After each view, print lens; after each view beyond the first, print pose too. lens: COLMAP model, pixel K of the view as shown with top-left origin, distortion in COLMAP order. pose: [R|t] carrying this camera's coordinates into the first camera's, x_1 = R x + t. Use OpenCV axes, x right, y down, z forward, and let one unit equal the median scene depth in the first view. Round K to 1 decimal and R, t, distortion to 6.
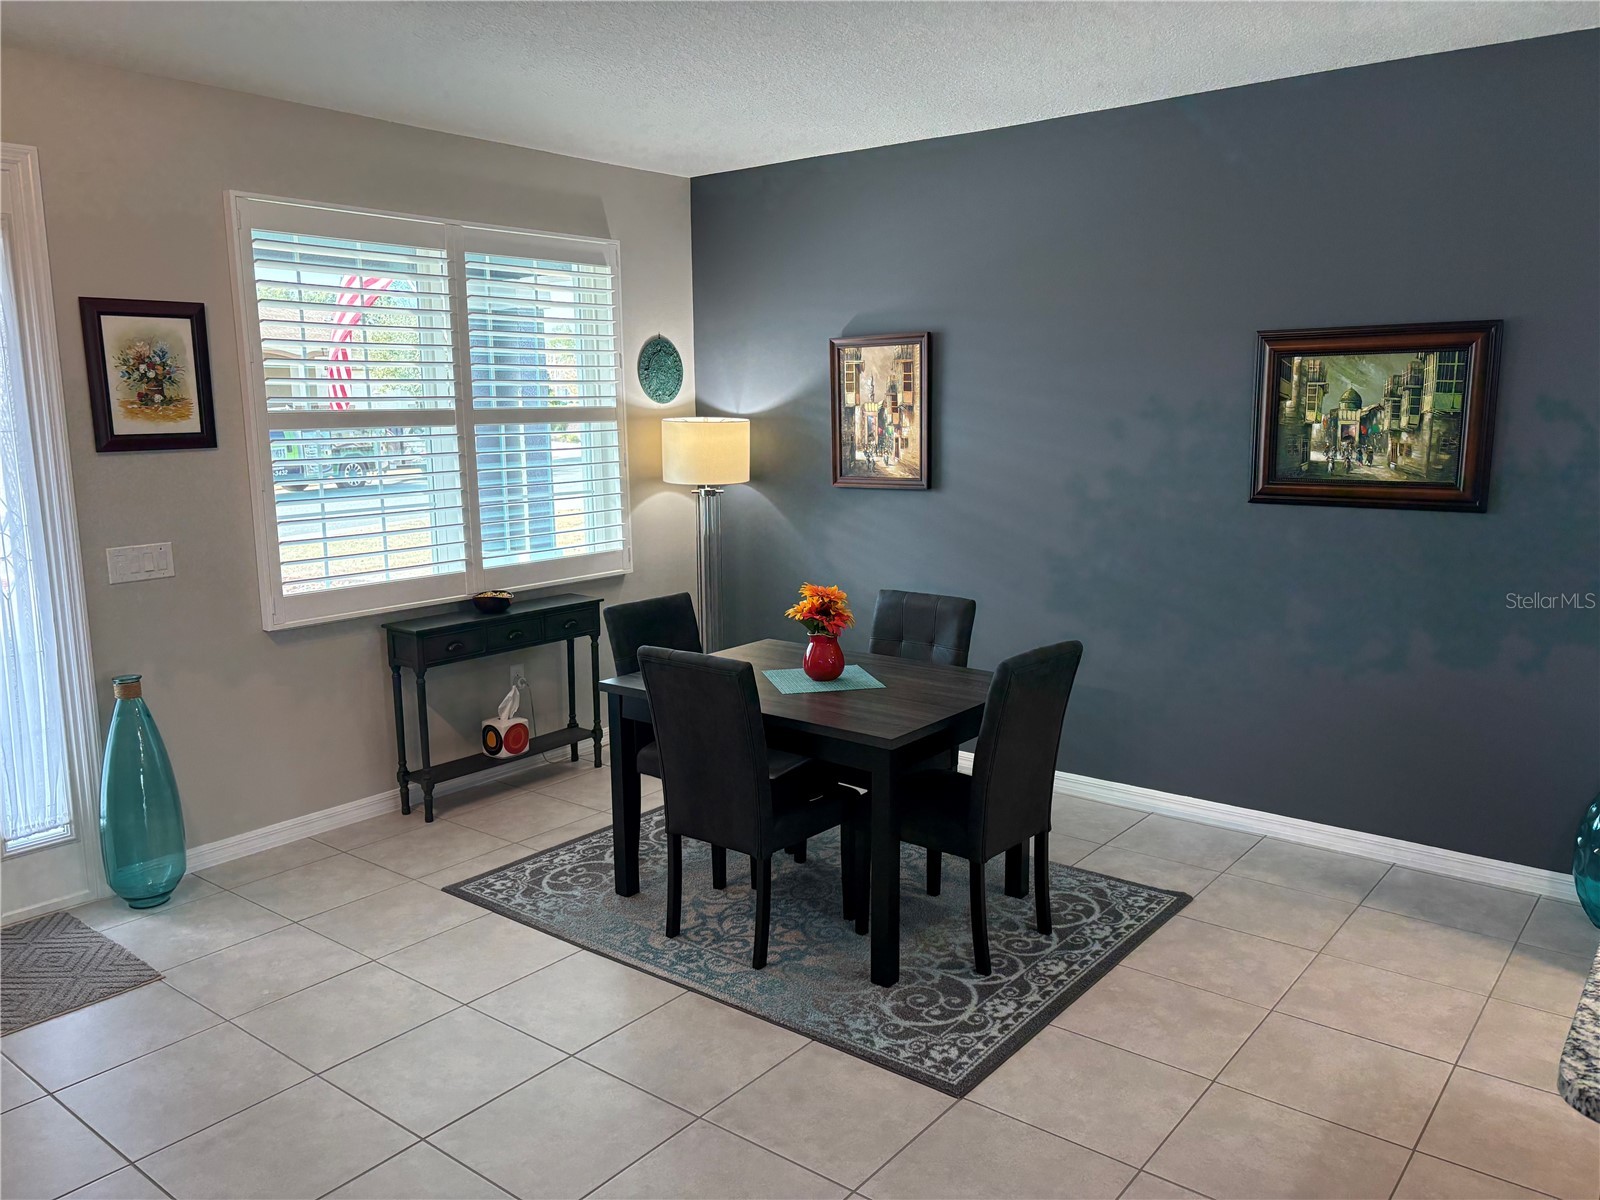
lens RADIAL K [[1222.5, 0, 800.0], [0, 1222.5, 600.0], [0, 0, 1]] dist [0.031935, 0.002440]
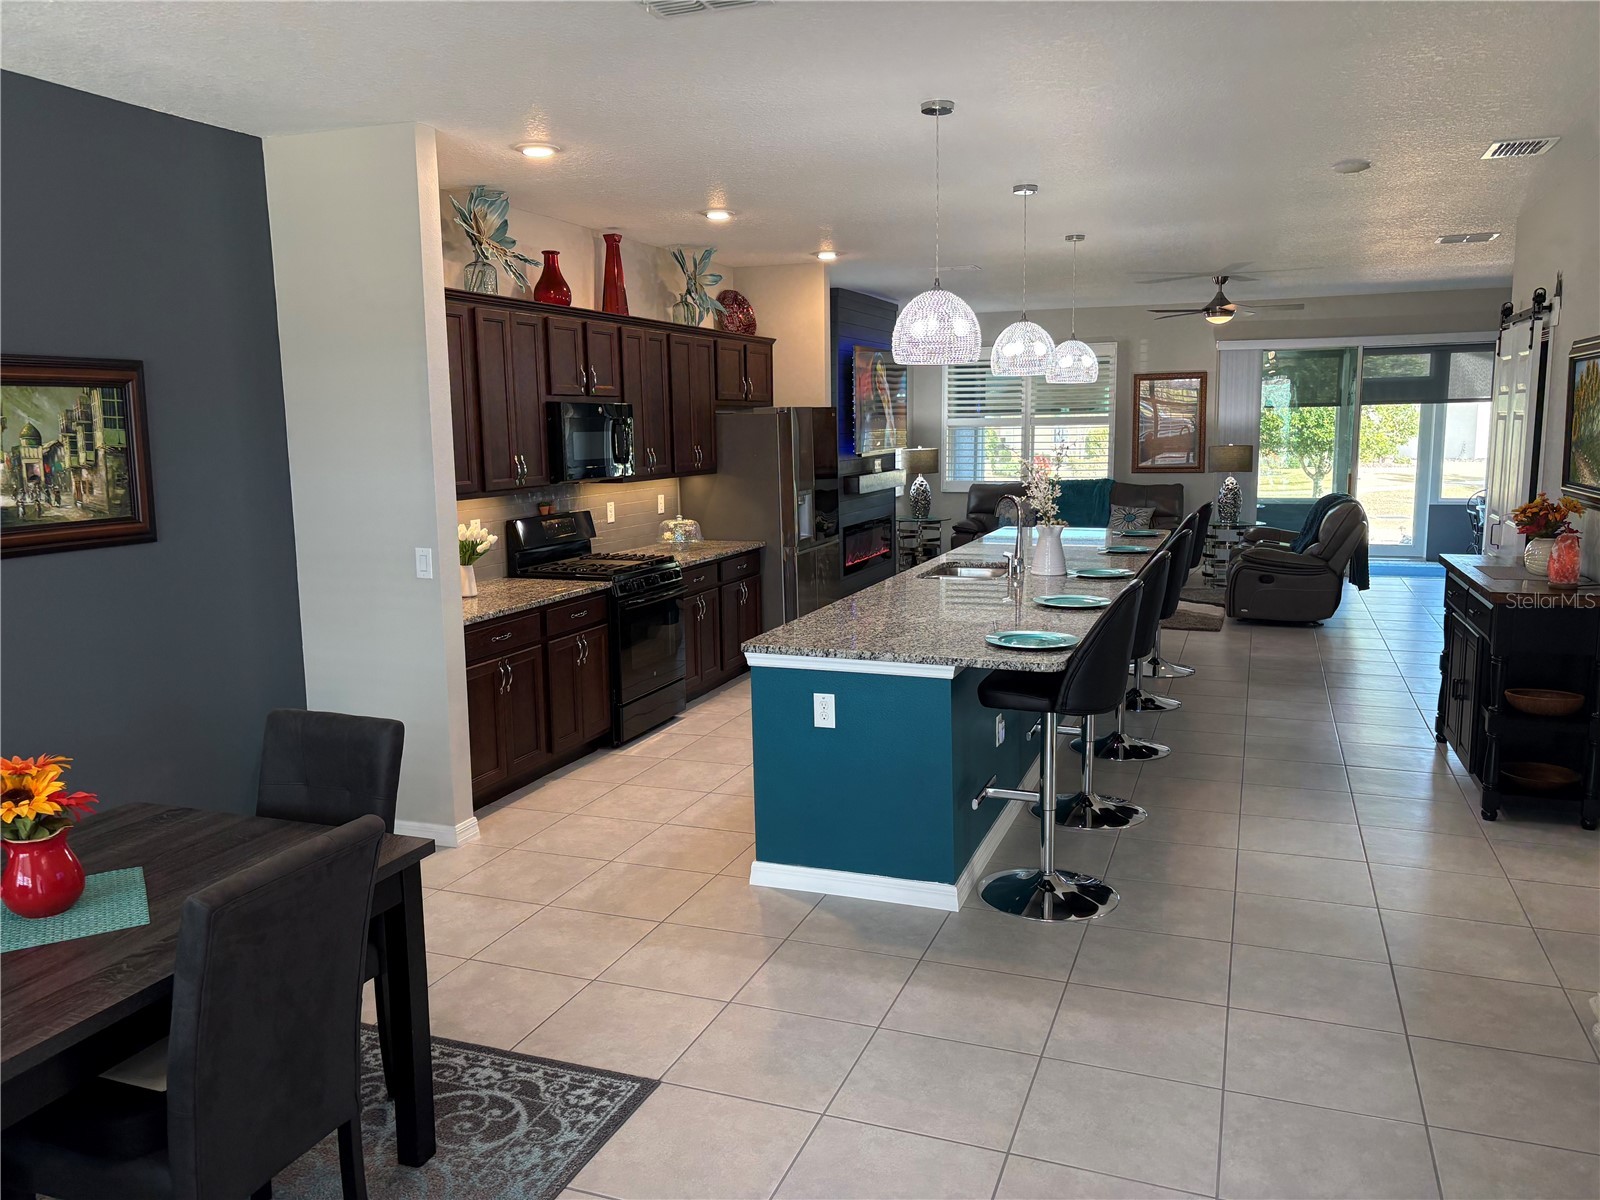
lens RADIAL K [[1214.7, 0, 800.0], [0, 1214.7, 600.0], [0, 0, 1]] dist [0.001745, -0.000494]
pose [[-0.306273, -0.128804, 0.943189, -0.584775], [0.164438, 0.968751, 0.185691, -0.120441], [-0.937634, 0.211968, -0.275522, 0.753181]]
